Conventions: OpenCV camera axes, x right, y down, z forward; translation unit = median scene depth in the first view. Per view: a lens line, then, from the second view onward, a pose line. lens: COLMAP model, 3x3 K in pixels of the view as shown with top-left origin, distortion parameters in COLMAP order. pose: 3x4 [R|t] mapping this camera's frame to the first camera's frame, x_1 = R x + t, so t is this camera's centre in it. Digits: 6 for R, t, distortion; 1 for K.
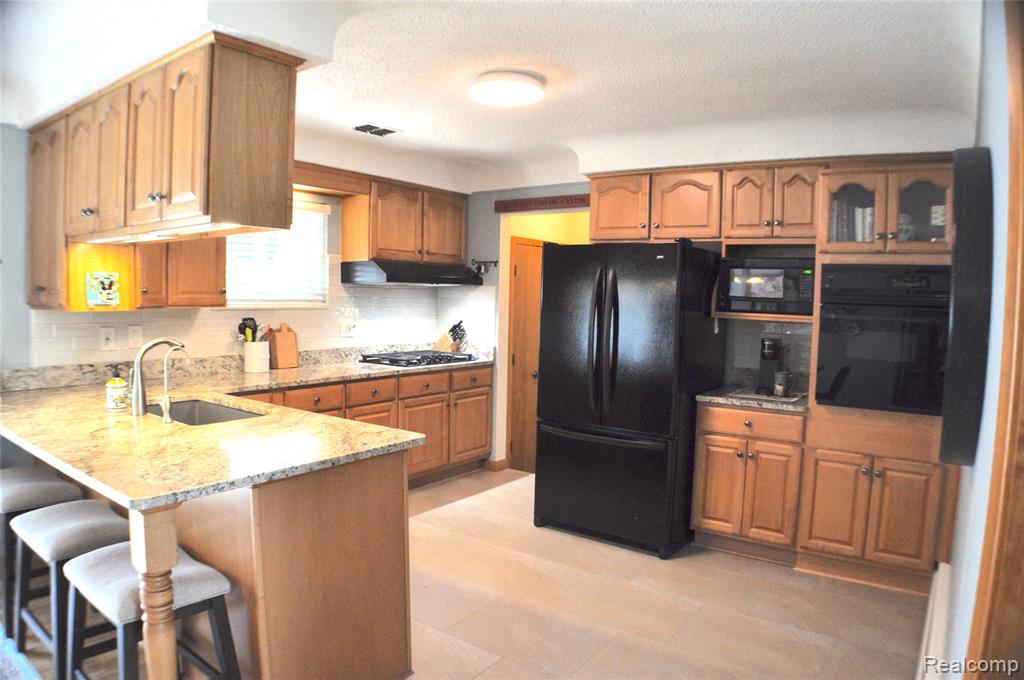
lens RADIAL K [[661.6, 0, 511.0], [0, 661.6, 343.8], [0, 0, 1]] dist [-0.147241, 0.021072]
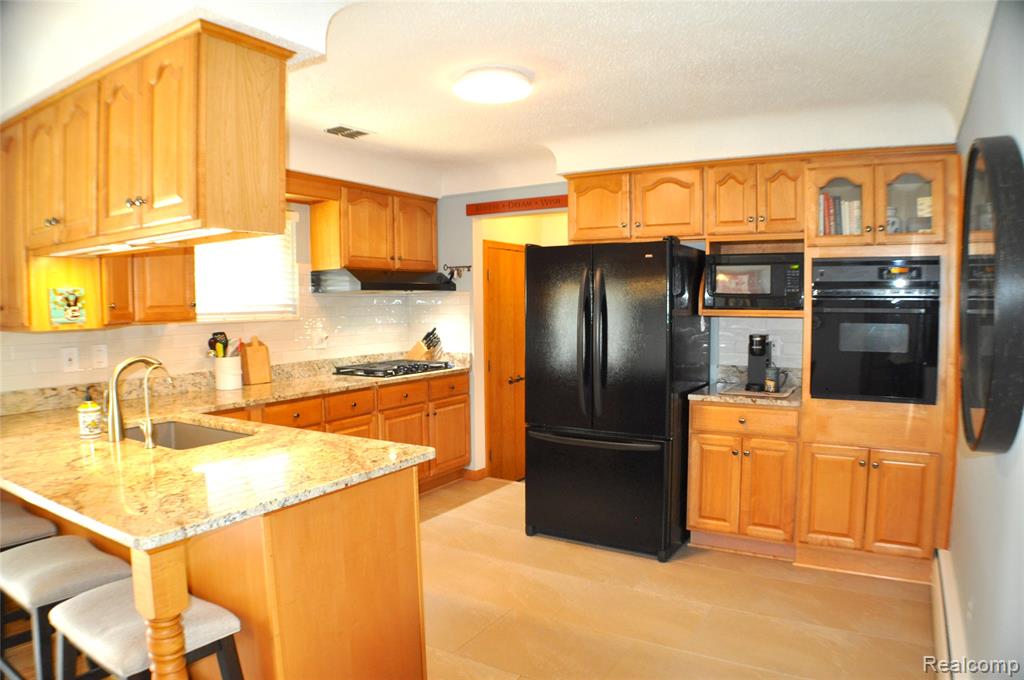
lens RADIAL K [[661.6, 0, 511.0], [0, 661.6, 343.8], [0, 0, 1]] dist [-0.147241, 0.021072]
pose [[0.996436, -0.036094, 0.076242, -0.064380], [0.036777, 0.999295, -0.007577, -0.000268], [-0.075915, 0.010354, 0.997061, 0.036233]]
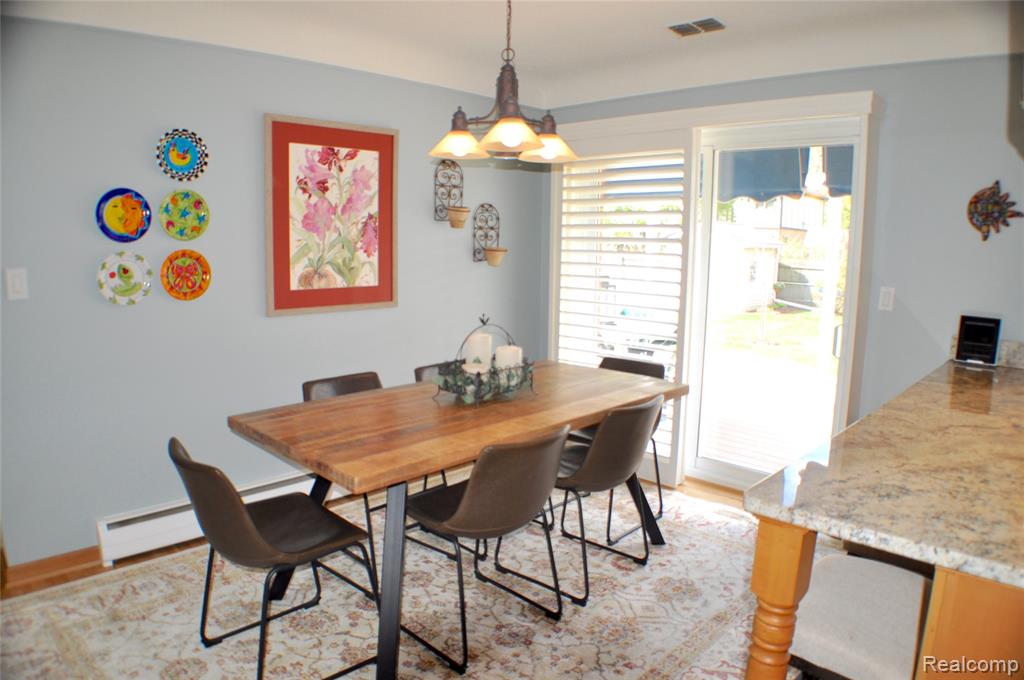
lens RADIAL K [[661.6, 0, 511.0], [0, 661.6, 343.8], [0, 0, 1]] dist [-0.147241, 0.021072]
pose [[-0.143665, 0.133257, -0.980613, 0.097308], [-0.092028, 0.984800, 0.147309, -0.013694], [0.985338, 0.111407, -0.129218, 0.375481]]
